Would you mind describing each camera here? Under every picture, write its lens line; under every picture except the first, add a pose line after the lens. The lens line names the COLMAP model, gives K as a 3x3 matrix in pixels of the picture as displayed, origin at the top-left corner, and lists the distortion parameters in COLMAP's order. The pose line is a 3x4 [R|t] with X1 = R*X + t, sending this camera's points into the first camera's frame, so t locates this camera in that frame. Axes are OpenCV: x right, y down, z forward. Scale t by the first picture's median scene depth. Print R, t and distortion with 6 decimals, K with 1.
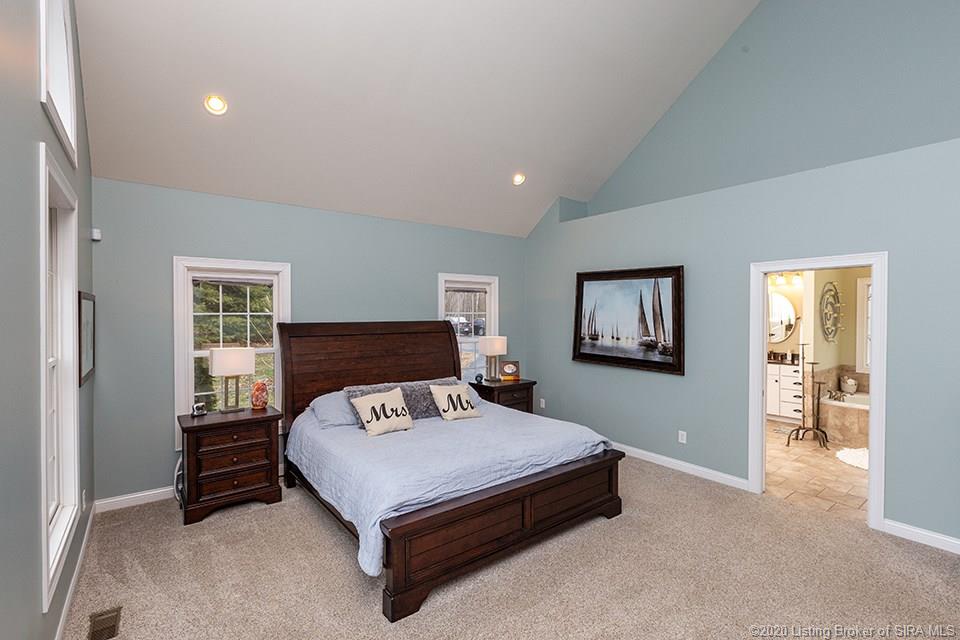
lens RADIAL K [[438.5, 0, 489.3], [0, 438.5, 319.0], [0, 0, 1]] dist [-0.003130, -0.000649]
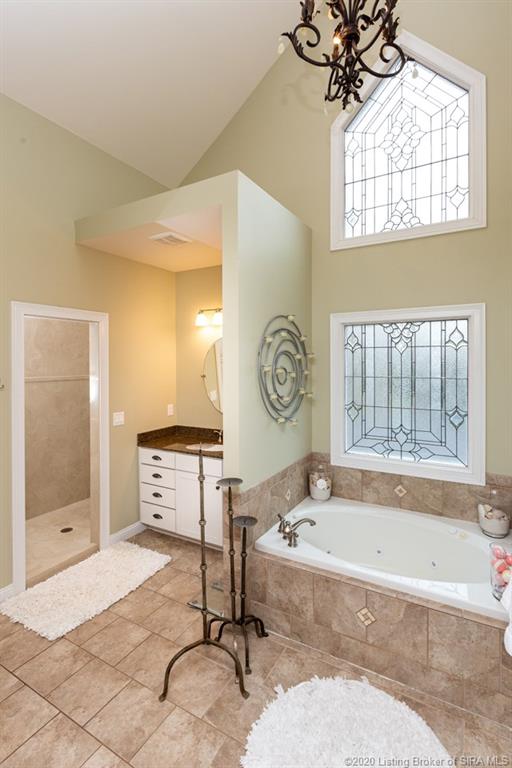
lens RADIAL K [[367.8, 0, 255.0], [0, 367.8, 368.4], [0, 0, 1]] dist [-0.001144, -0.000232]
pose [[0.927129, -0.010094, 0.374607, 0.581221], [0.012050, 0.999923, -0.002880, -0.016157], [-0.374549, 0.007184, 0.927179, 0.591596]]
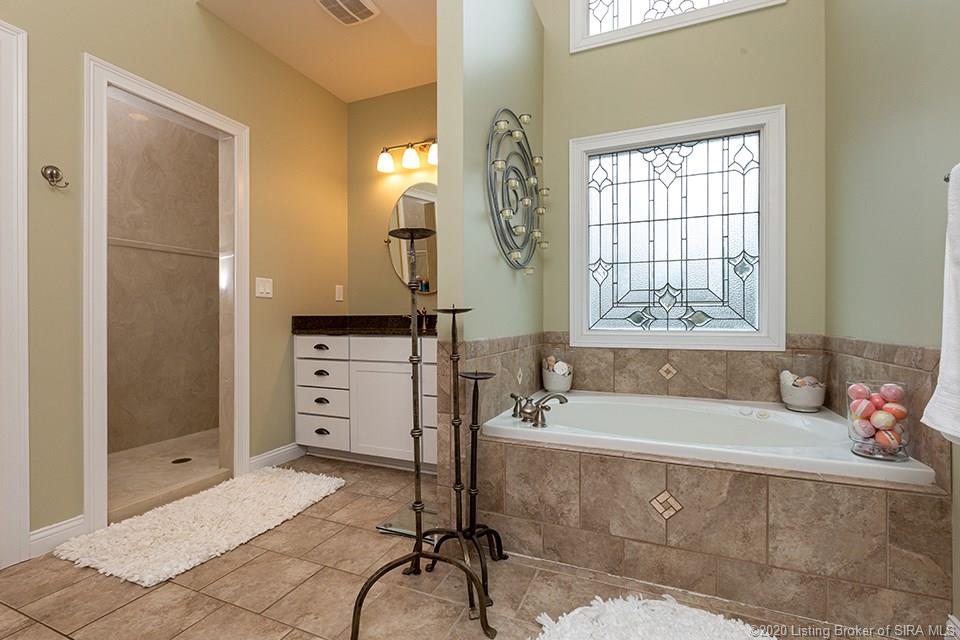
lens RADIAL K [[434.4, 0, 480.0], [0, 434.4, 320.0], [0, 0, 1]] dist [-0.000670, -0.000798]
pose [[0.876741, -0.005895, 0.480927, 0.576980], [0.011172, 0.999905, -0.008112, 0.103921], [-0.480833, 0.012485, 0.876723, 0.693477]]
